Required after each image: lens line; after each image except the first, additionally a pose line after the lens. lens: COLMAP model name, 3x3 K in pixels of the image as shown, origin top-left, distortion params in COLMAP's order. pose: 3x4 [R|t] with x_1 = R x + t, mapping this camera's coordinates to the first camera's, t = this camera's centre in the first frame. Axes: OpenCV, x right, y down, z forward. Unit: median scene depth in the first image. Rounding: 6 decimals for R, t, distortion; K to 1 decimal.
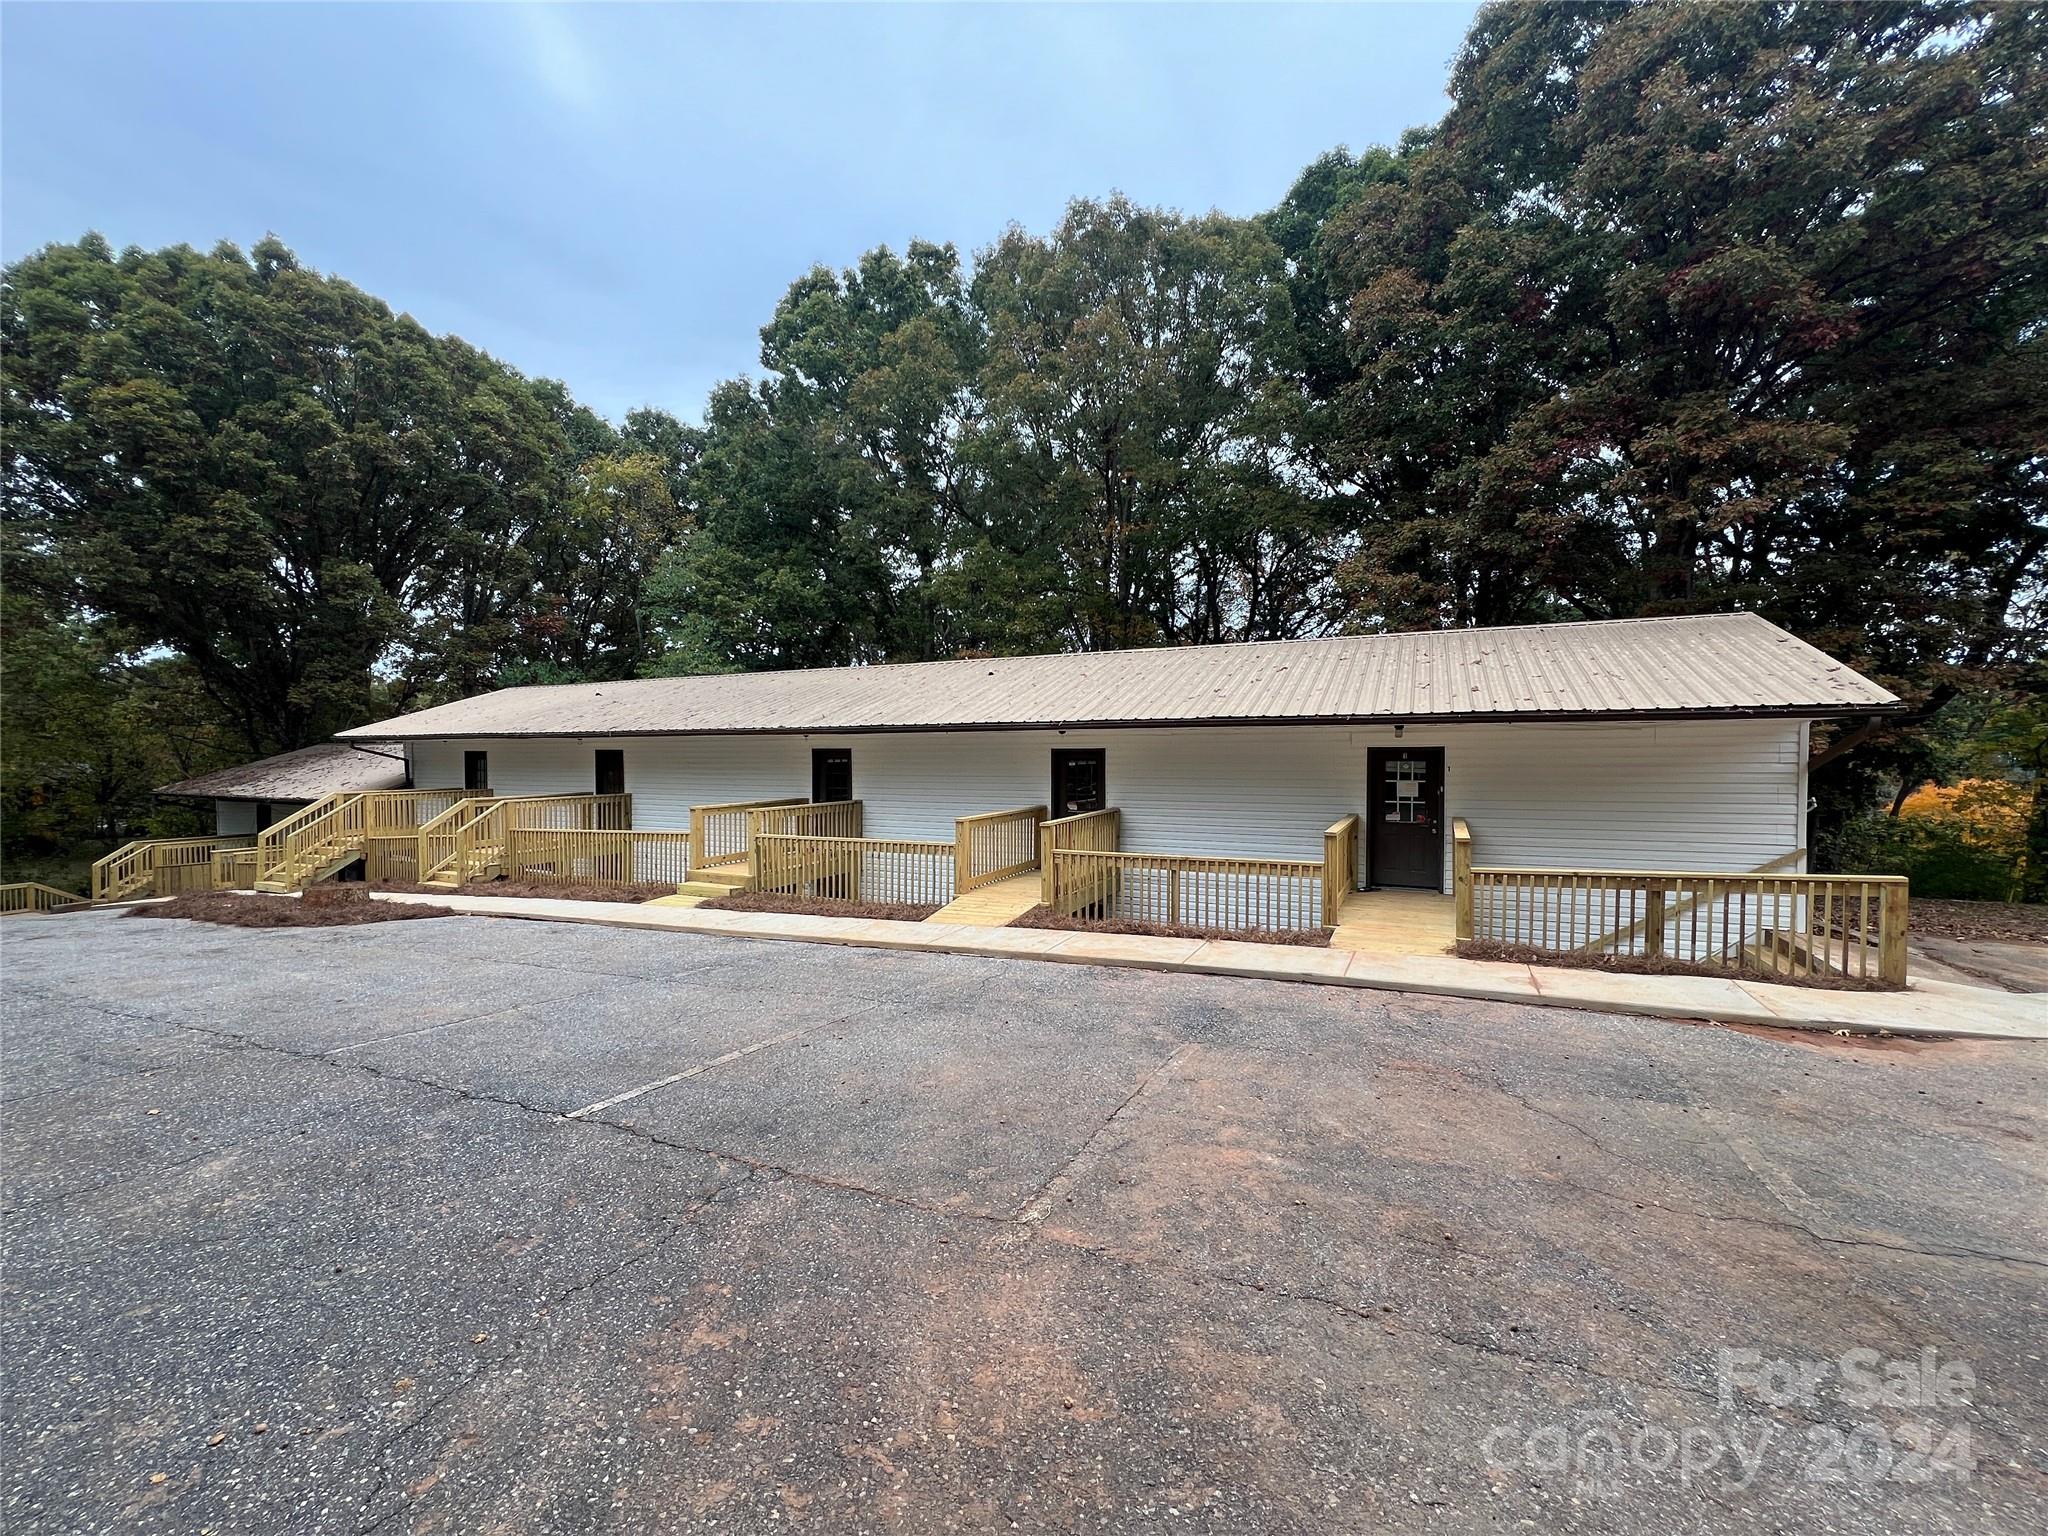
lens RADIAL K [[820.1, 0, 1015.3], [0, 820.1, 762.2], [0, 0, 1]] dist [-0.003557, 0.000648]
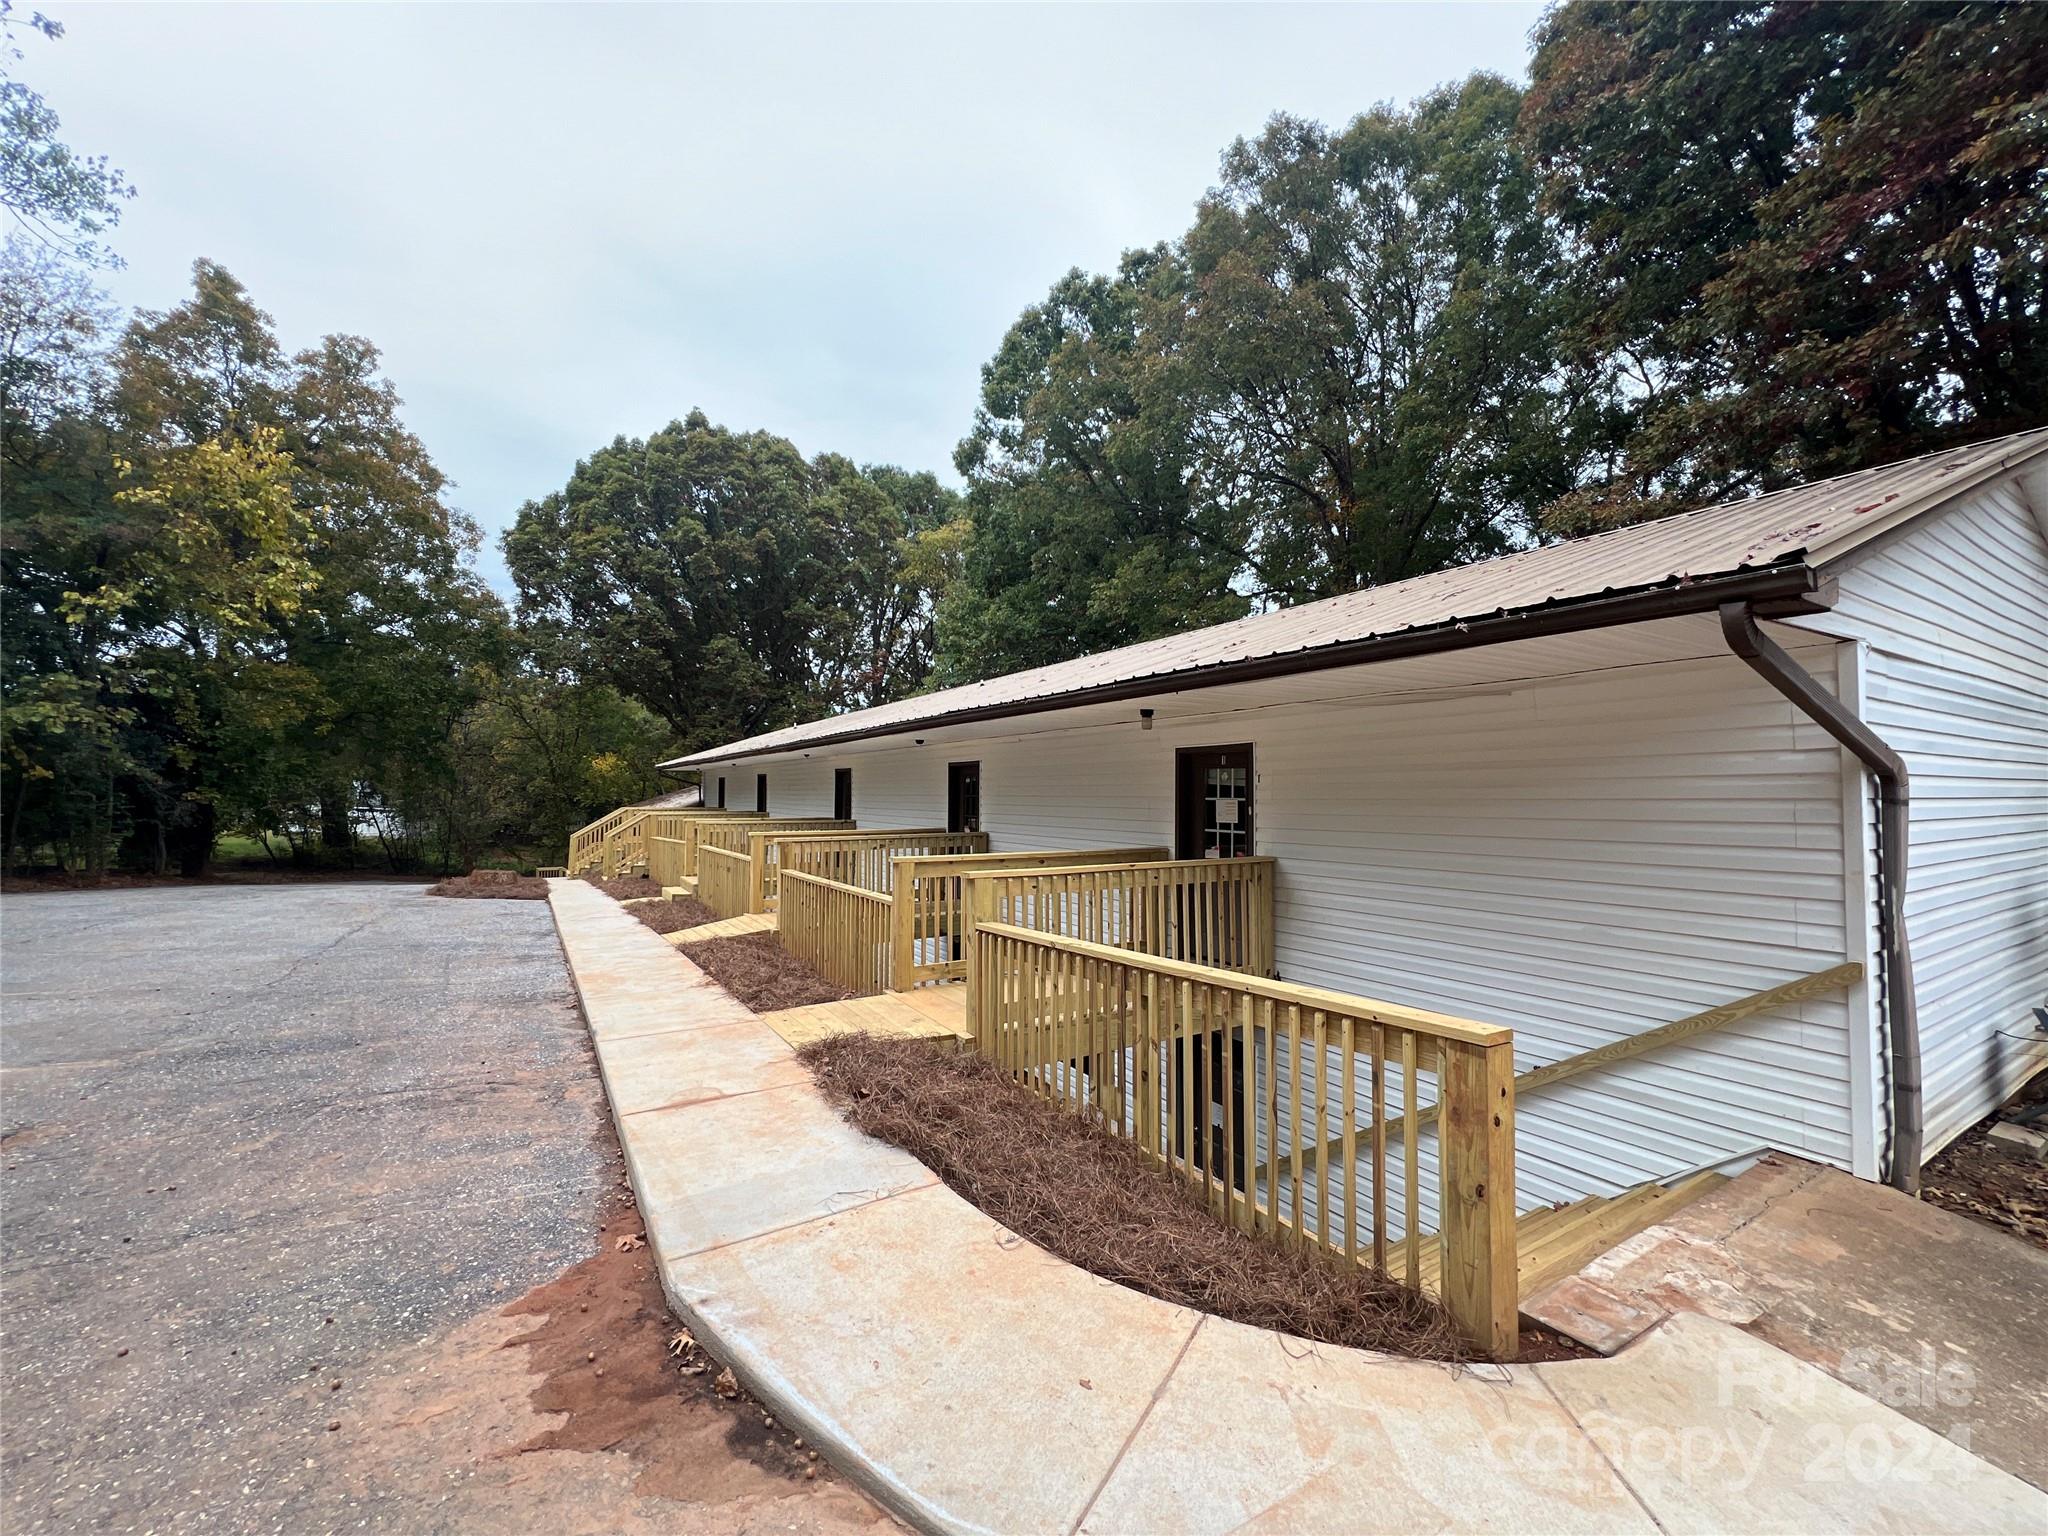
lens RADIAL K [[820.1, 0, 1015.0], [0, 820.1, 764.0], [0, 0, 1]] dist [-0.003557, 0.000648]
pose [[0.843955, -0.011259, -0.536295, 0.596509], [-0.016307, 0.998779, -0.046630, 0.024760], [0.536165, 0.048099, 0.842742, 0.316416]]
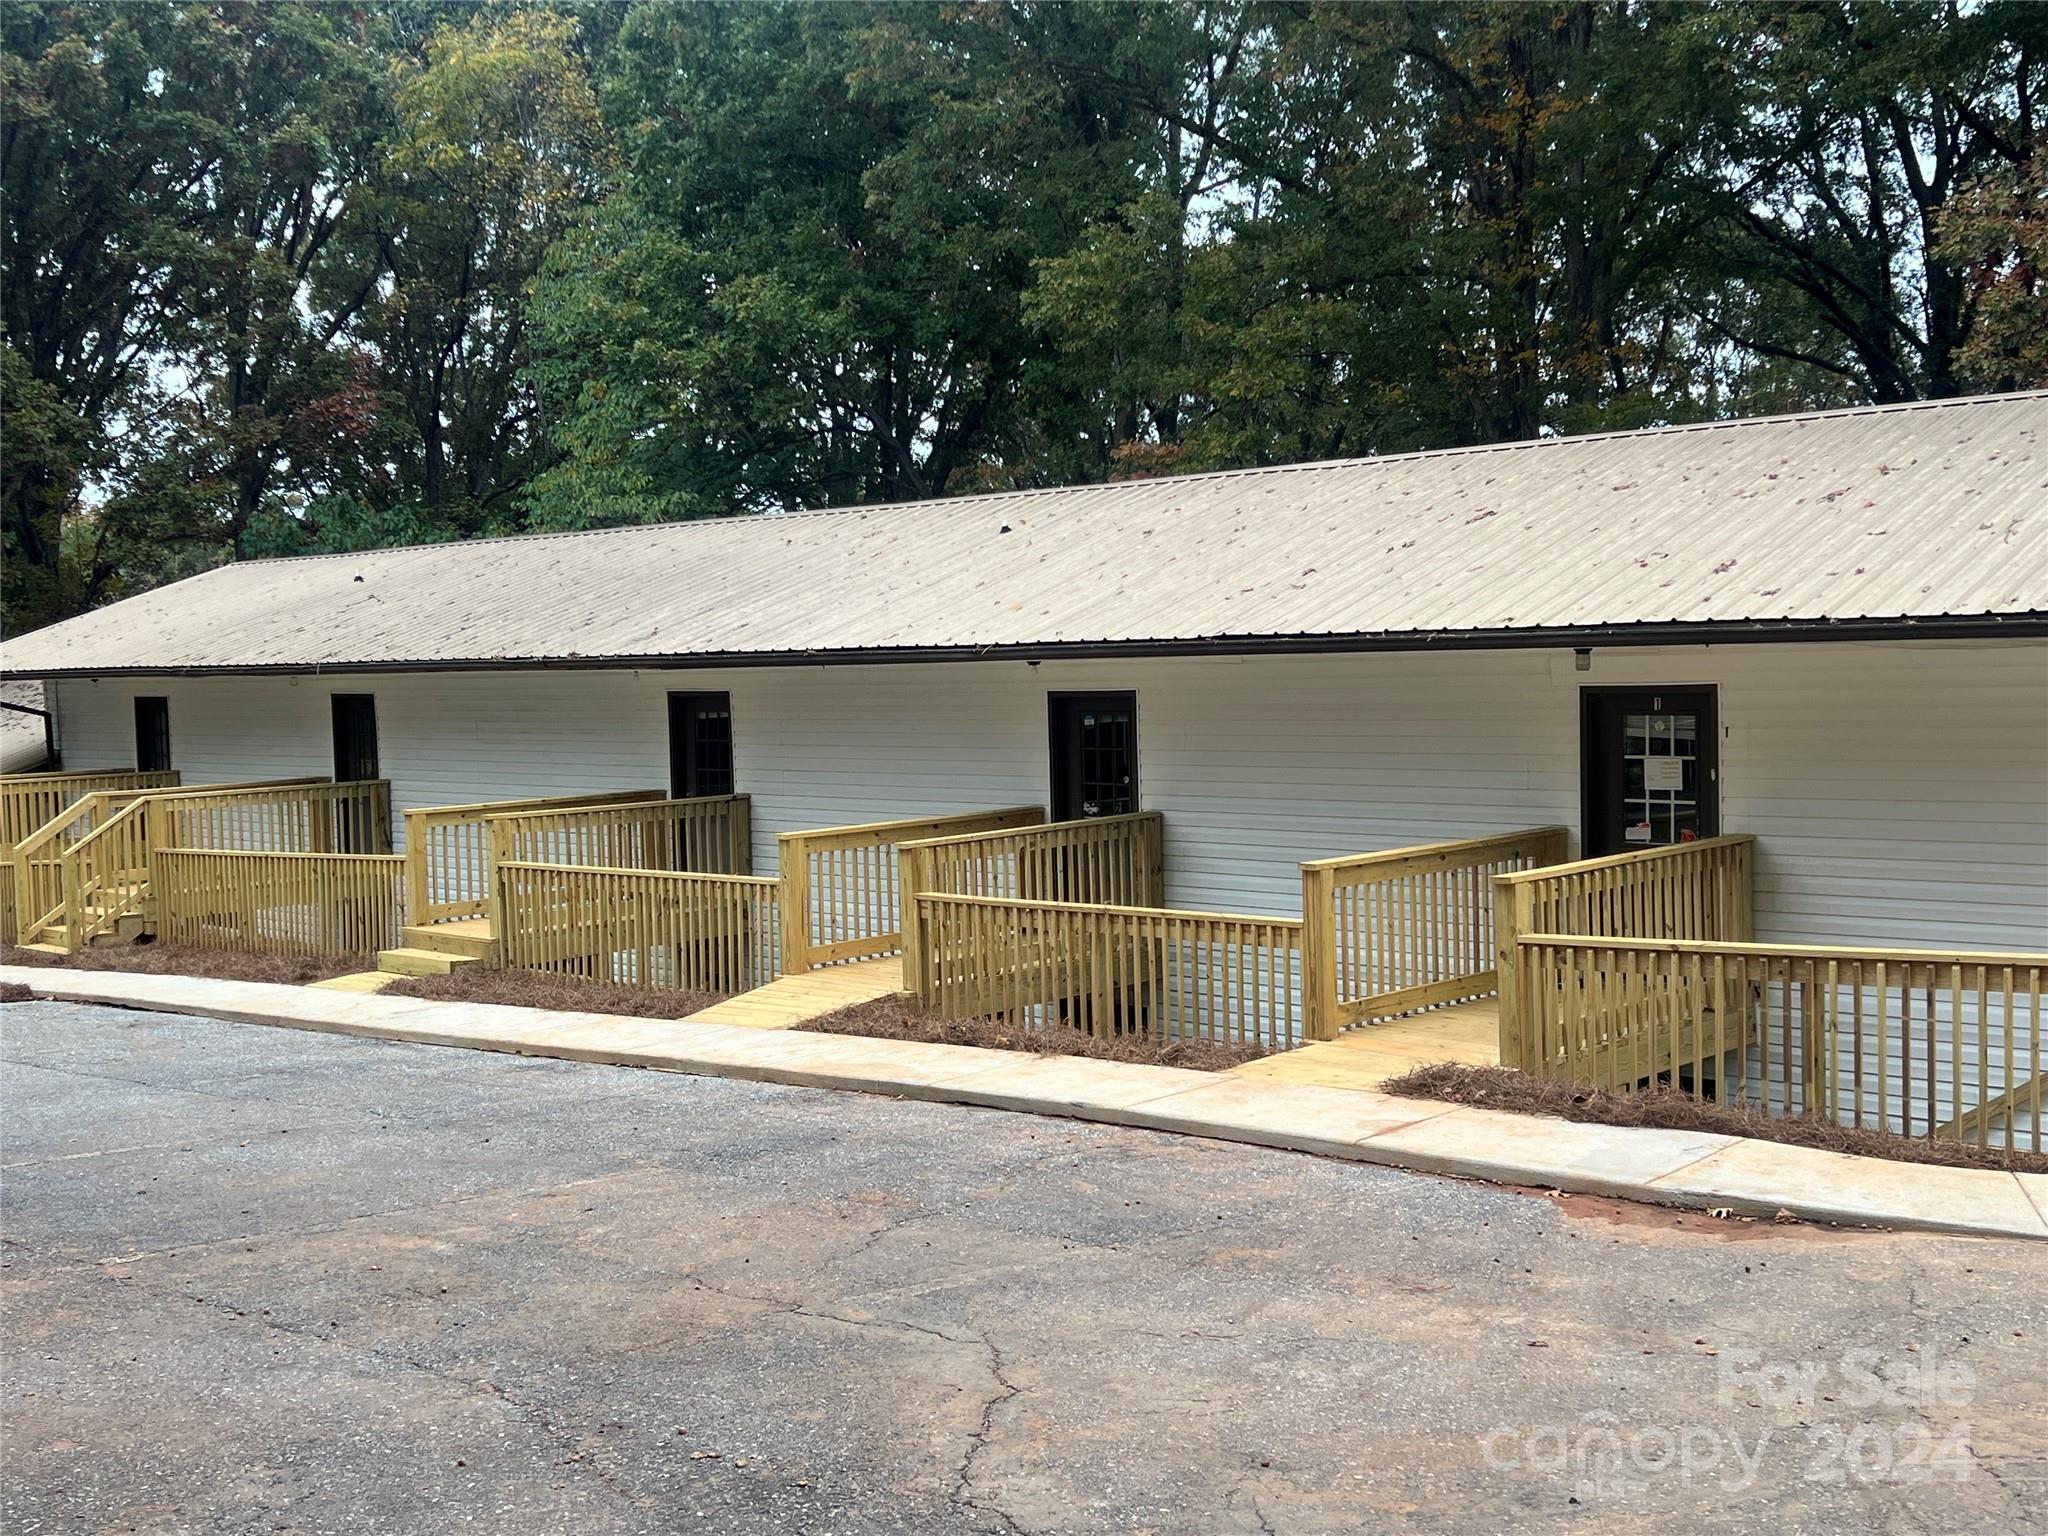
lens RADIAL K [[2200.4, 0, 1024.7], [0, 2200.4, 770.2], [0, 0, 1]] dist [0.045948, 0.000000]
pose [[0.956690, -0.006083, -0.291044, 0.432833], [0.019328, 0.998903, 0.042654, -0.026603], [0.290465, -0.046432, 0.955758, -0.277329]]
